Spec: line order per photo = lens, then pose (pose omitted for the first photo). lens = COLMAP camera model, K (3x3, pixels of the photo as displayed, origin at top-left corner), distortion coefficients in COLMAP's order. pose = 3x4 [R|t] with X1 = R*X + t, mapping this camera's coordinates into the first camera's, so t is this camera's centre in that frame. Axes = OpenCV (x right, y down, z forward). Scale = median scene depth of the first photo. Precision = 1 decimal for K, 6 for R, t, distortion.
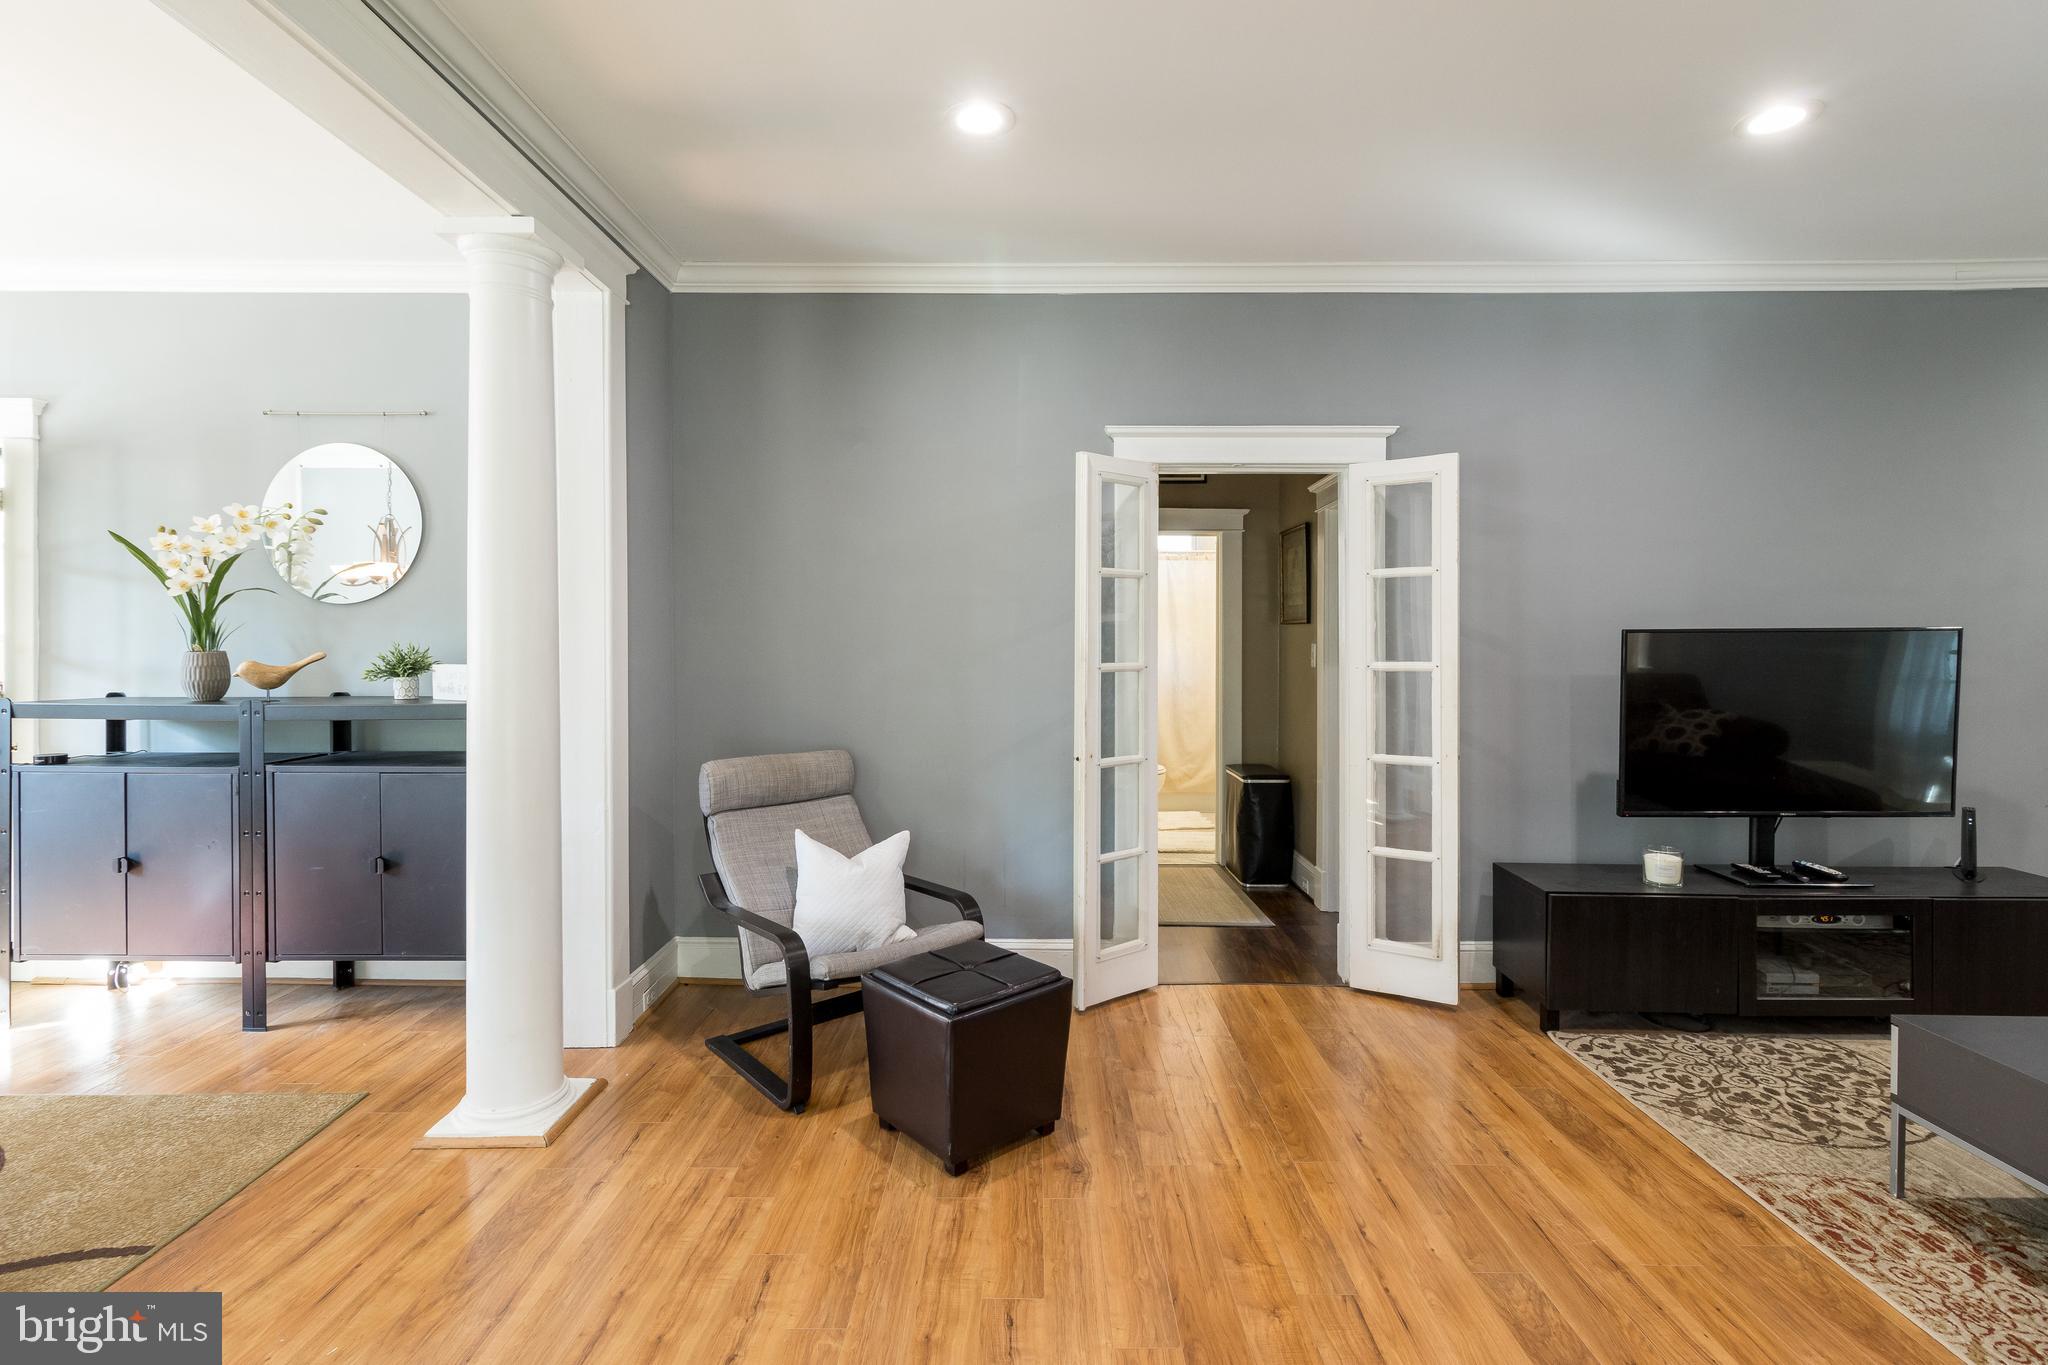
lens RADIAL K [[946.9, 0, 1035.9], [0, 946.9, 650.3], [0, 0, 1]] dist [0.007089, -0.000927]
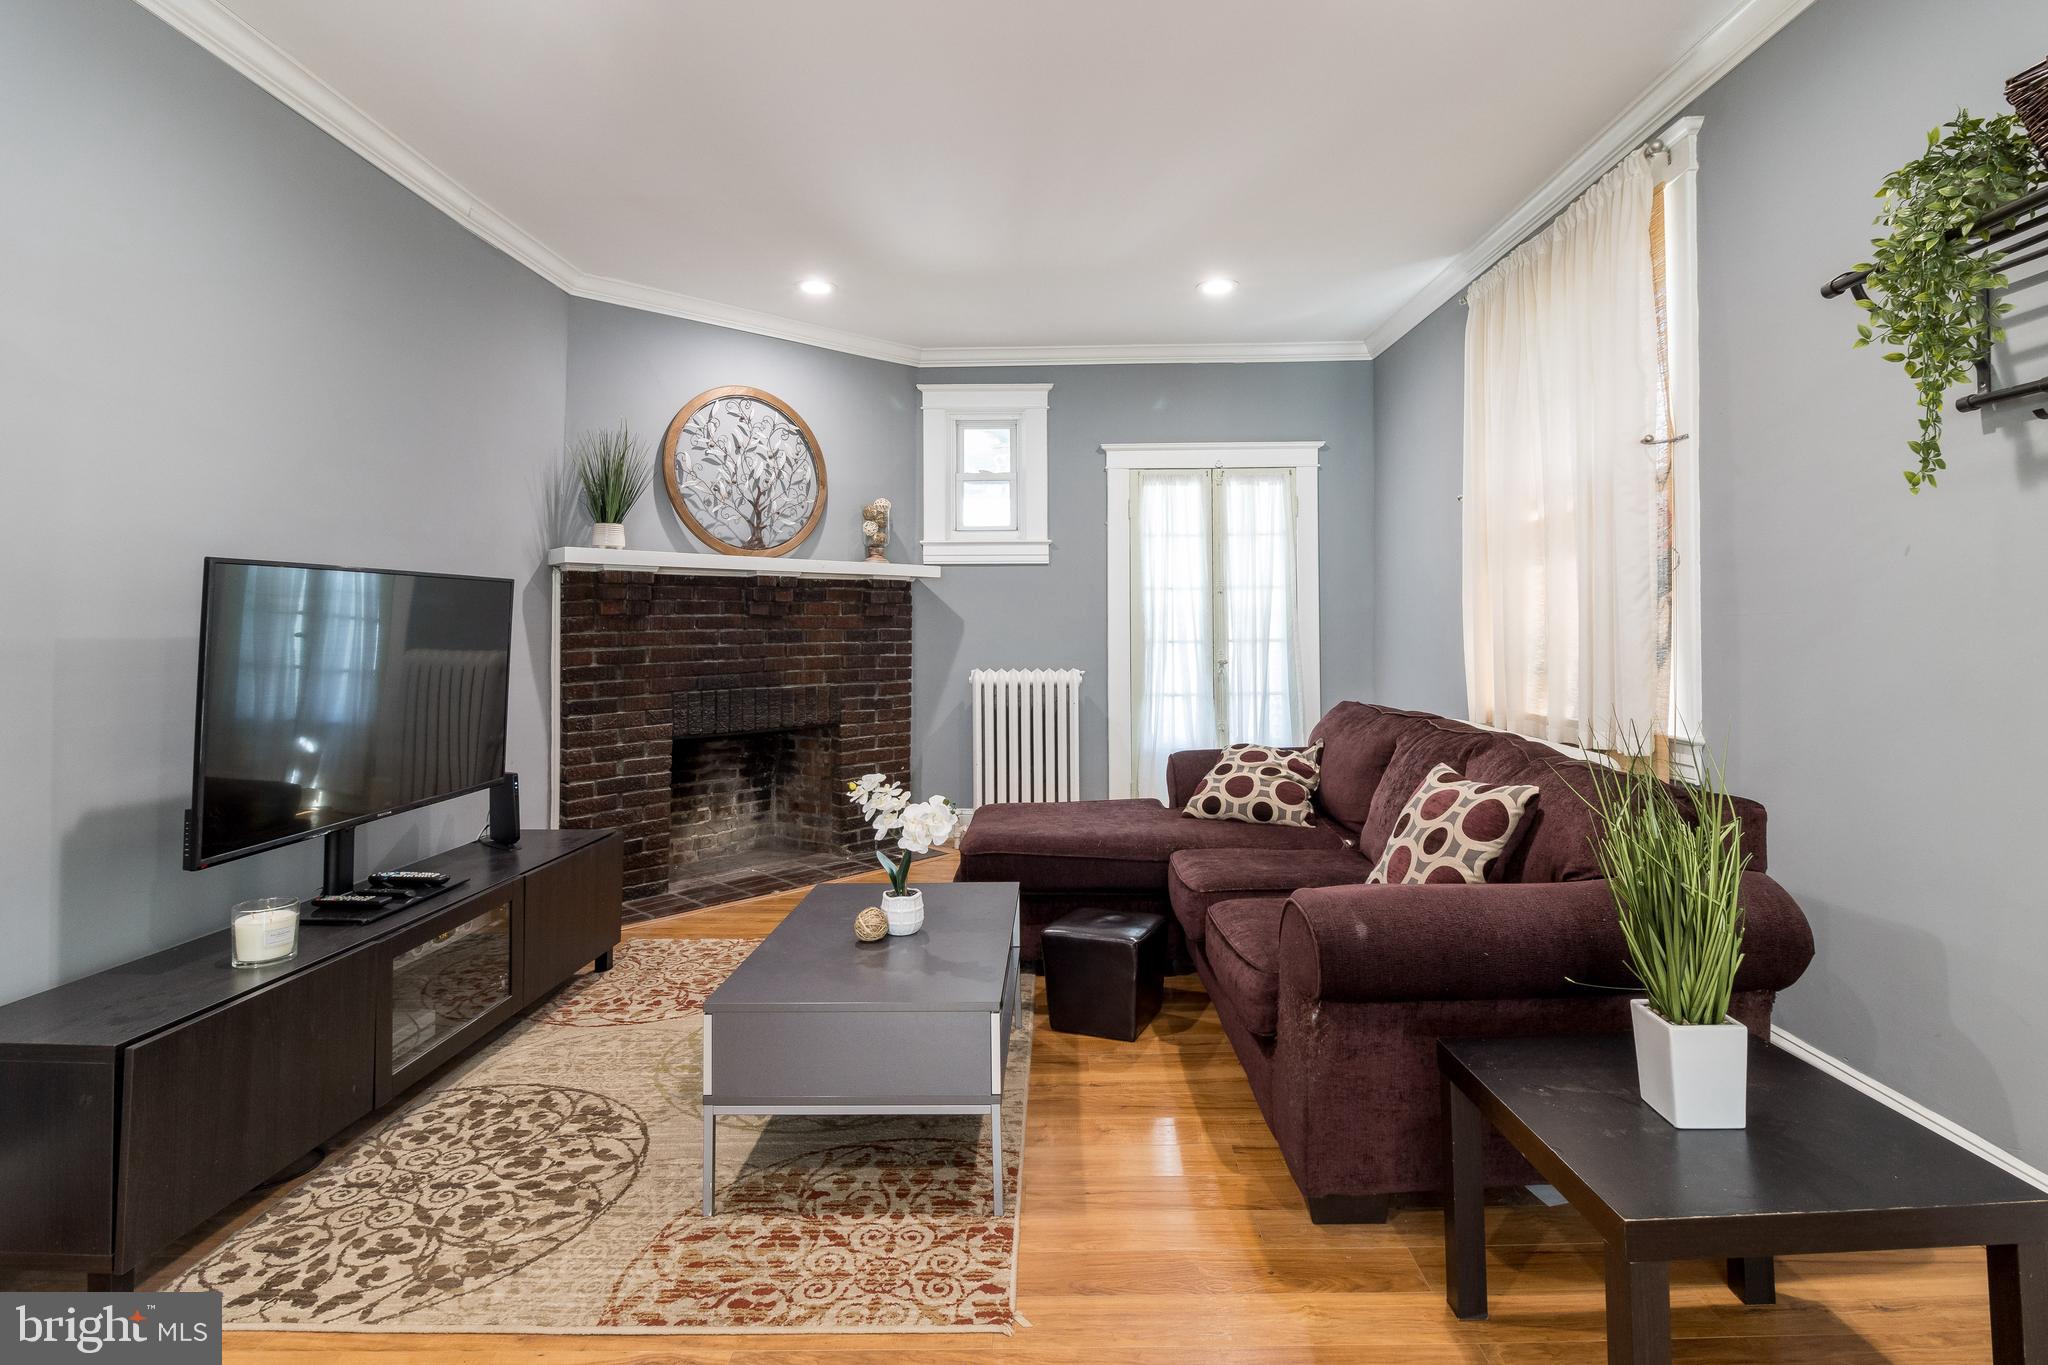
lens RADIAL K [[1002.1, 0, 1045.1], [0, 1002.1, 590.8], [0, 0, 1]] dist [0.001673, -0.003066]
pose [[0.008917, 0.036592, 0.999290, -0.015504], [0.018079, 0.999161, -0.036749, 0.033989], [-0.999797, 0.018394, 0.008248, 0.486331]]
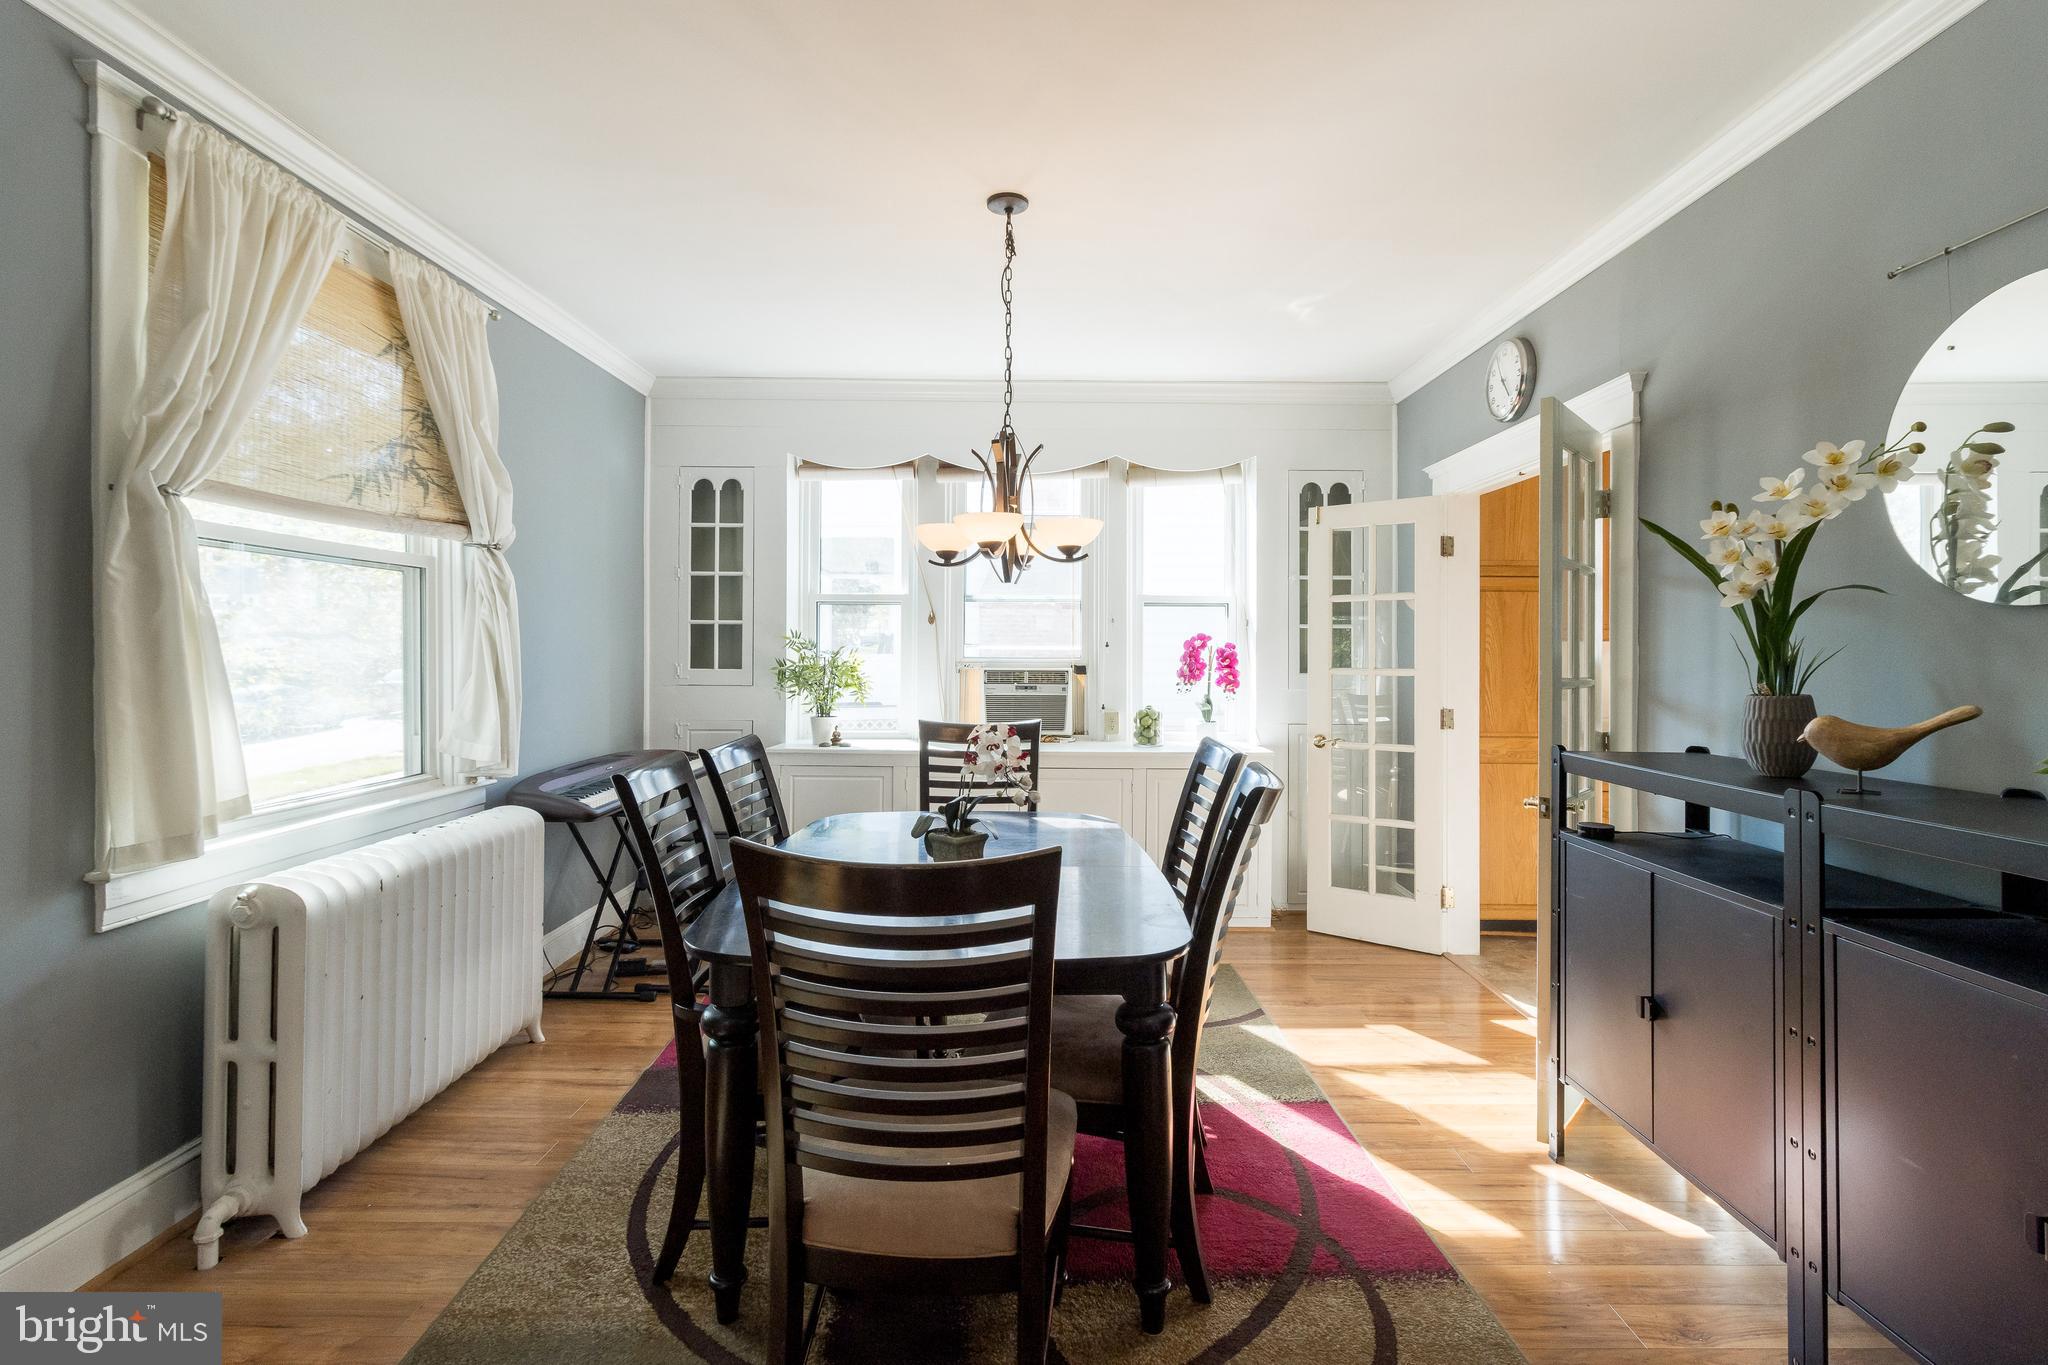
lens RADIAL K [[946.9, 0, 1029.9], [0, 946.9, 644.0], [0, 0, 1]] dist [0.007089, -0.000927]
pose [[-0.000506, -0.011602, -0.999933, -0.280305], [-0.014742, 0.999824, -0.011593, -0.018616], [0.999891, 0.014735, -0.000677, 0.558853]]
